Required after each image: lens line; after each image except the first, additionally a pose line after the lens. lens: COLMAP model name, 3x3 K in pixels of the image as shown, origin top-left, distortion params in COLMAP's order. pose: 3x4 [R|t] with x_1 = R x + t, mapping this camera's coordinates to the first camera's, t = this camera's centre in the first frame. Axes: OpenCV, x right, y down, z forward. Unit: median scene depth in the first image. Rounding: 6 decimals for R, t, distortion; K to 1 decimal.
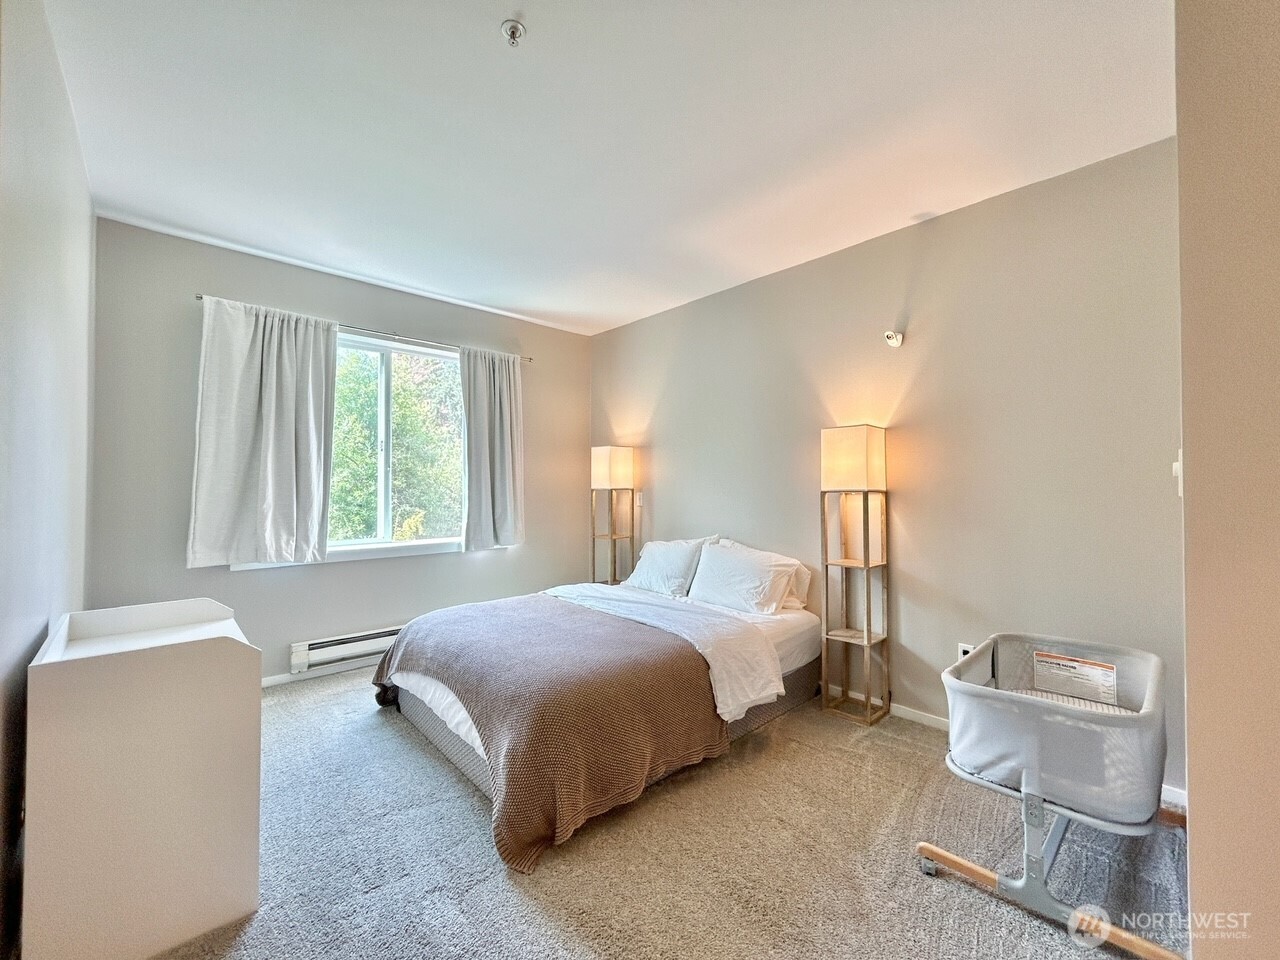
lens RADIAL K [[520.0, 0, 640.0], [0, 520.0, 480.0], [0, 0, 1]] dist [-0.003072, 0.005209]
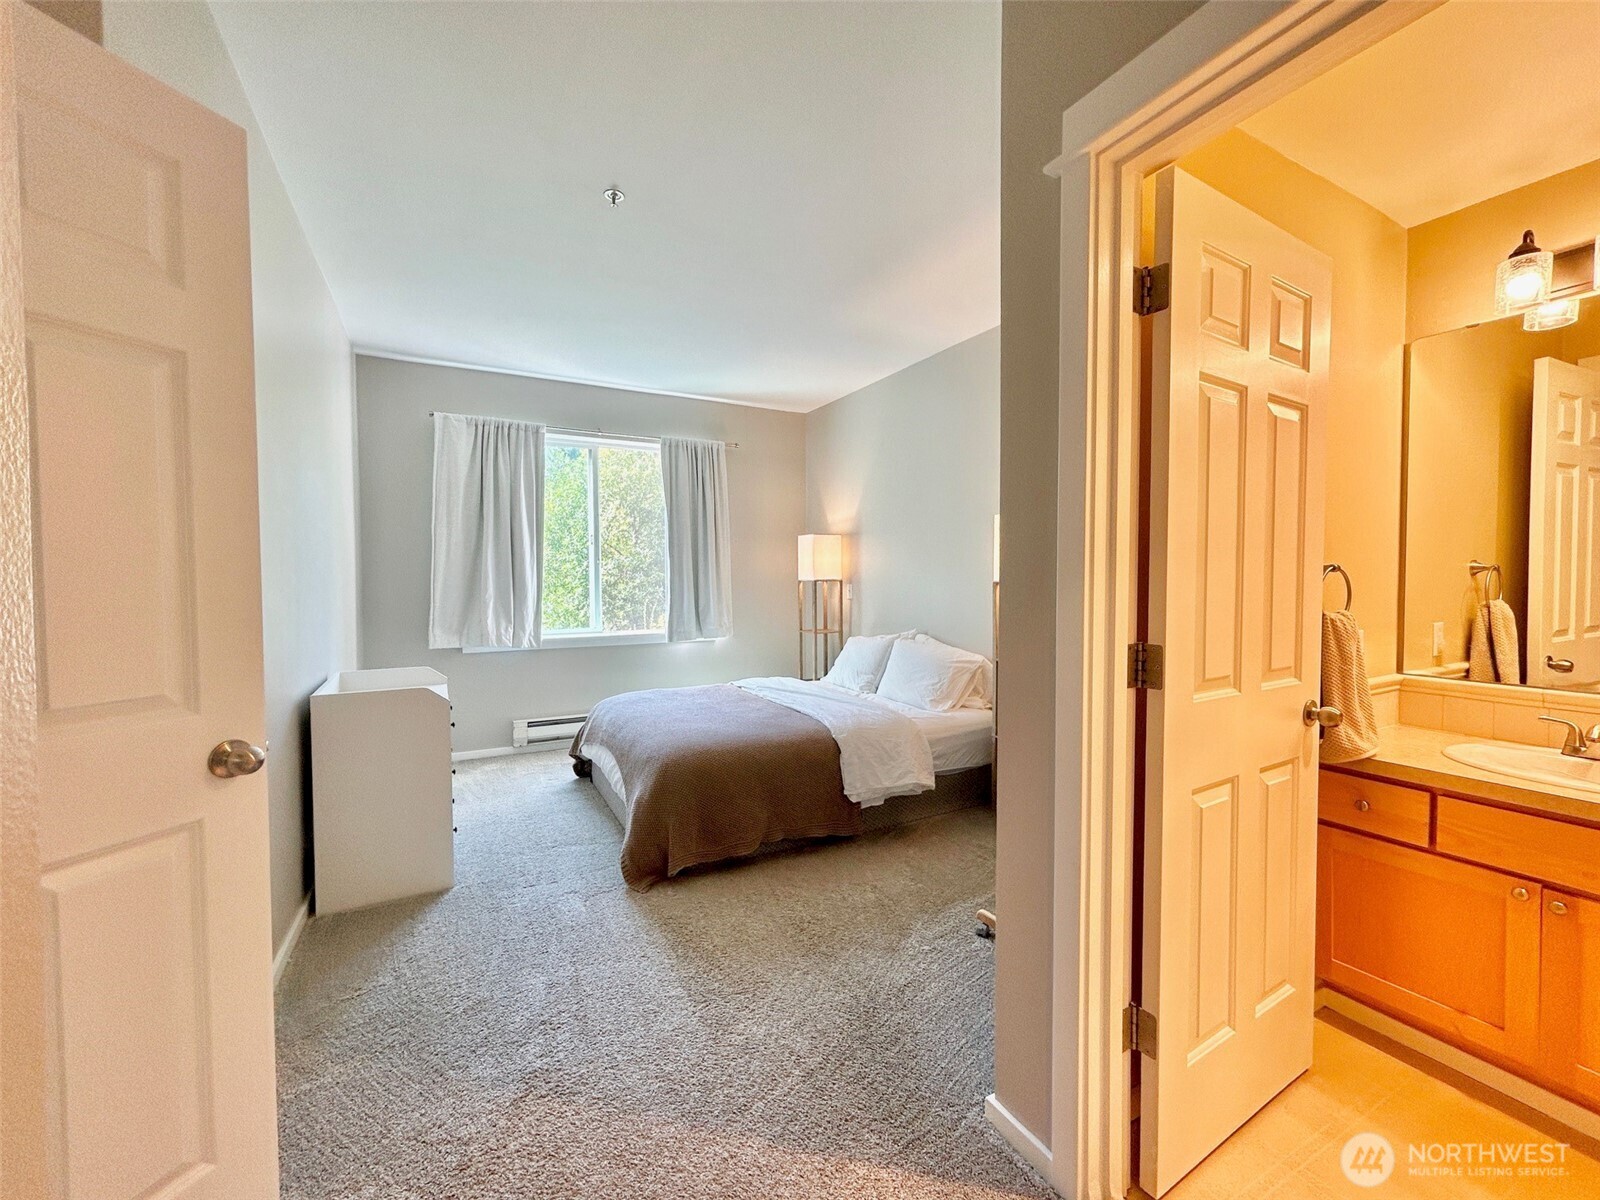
lens RADIAL K [[649.3, 0, 800.0], [0, 649.3, 600.0], [0, 0, 1]] dist [0.000349, -0.000058]
pose [[0.969890, 0.003758, -0.243513, 0.263354], [0.007534, 0.998940, 0.045421, -0.000860], [0.243426, -0.045888, 0.968833, -0.185983]]
